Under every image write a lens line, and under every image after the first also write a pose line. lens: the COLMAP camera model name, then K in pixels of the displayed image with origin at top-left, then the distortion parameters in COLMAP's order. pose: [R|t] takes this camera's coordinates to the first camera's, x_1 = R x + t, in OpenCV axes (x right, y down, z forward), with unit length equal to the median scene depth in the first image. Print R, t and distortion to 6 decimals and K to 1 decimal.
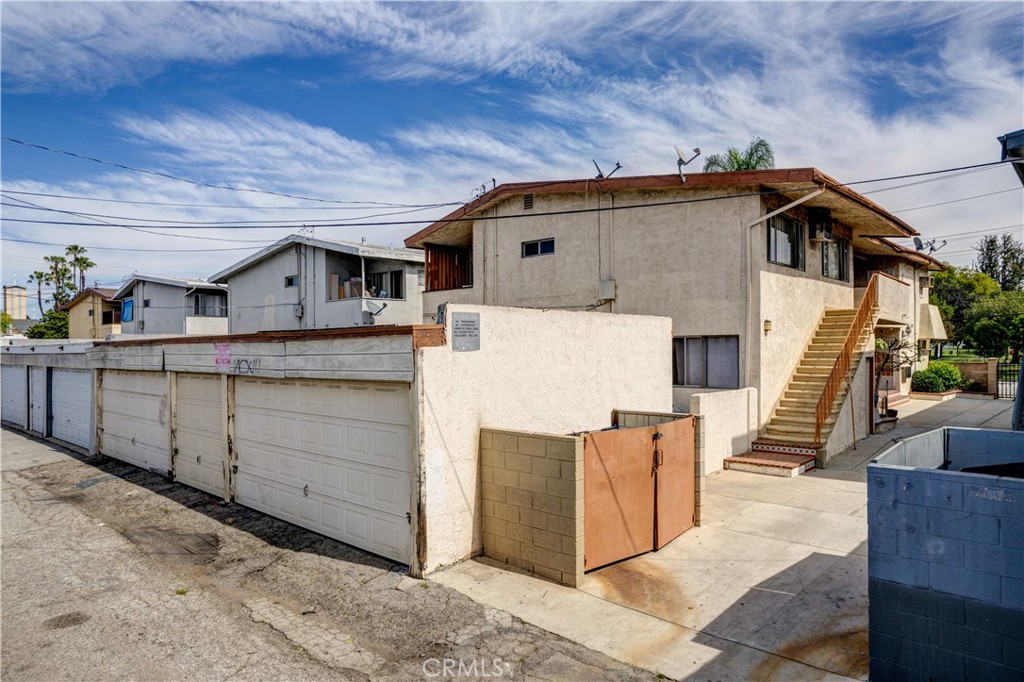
lens RADIAL K [[670.4, 0, 509.3], [0, 670.4, 342.5], [0, 0, 1]] dist [-0.058398, 0.050324]
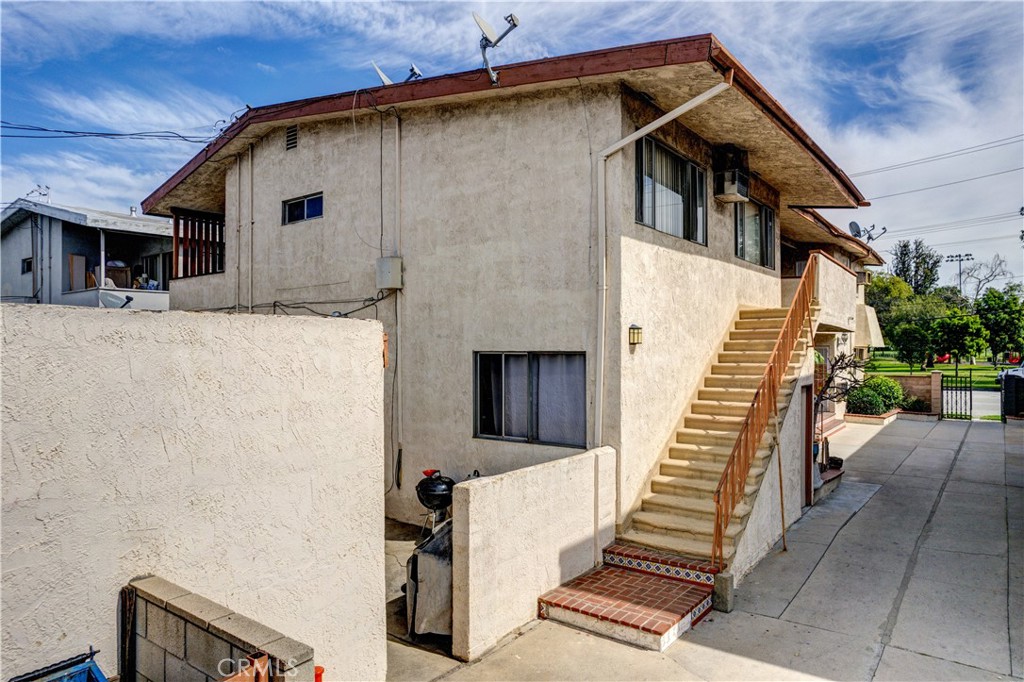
lens RADIAL K [[670.4, 0, 506.4], [0, 670.4, 341.0], [0, 0, 1]] dist [-0.058398, 0.050324]
pose [[0.995457, 0.004181, 0.095120, 0.199786], [-0.003951, 0.999989, -0.002612, -0.016603], [-0.095129, 0.002224, 0.995462, 0.397057]]
